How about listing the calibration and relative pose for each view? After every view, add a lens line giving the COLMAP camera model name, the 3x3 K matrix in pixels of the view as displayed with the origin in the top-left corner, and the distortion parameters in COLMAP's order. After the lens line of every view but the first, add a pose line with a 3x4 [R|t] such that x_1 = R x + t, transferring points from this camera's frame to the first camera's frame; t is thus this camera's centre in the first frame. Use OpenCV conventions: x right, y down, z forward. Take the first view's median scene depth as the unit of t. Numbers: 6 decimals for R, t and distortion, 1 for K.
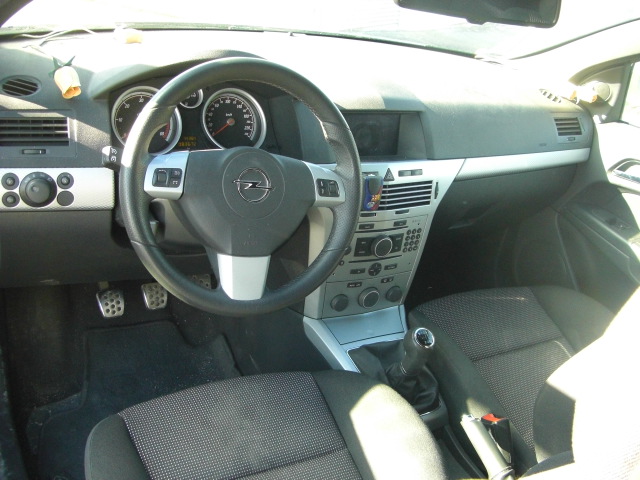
lens RADIAL K [[701.7, 0, 319.8], [0, 701.7, 258.1], [0, 0, 1]] dist [-0.132461, 0.018206]
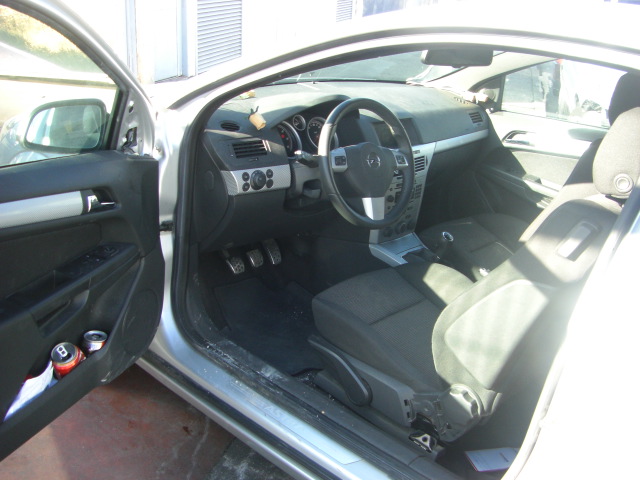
lens RADIAL K [[729.4, 0, 308.6], [0, 729.4, 241.2], [0, 0, 1]] dist [-0.178395, 0.097044]
pose [[0.954699, -0.165380, 0.247385, -0.601620], [0.182678, 0.981975, -0.048524, 0.135716], [-0.234900, 0.091518, 0.967702, -0.675709]]
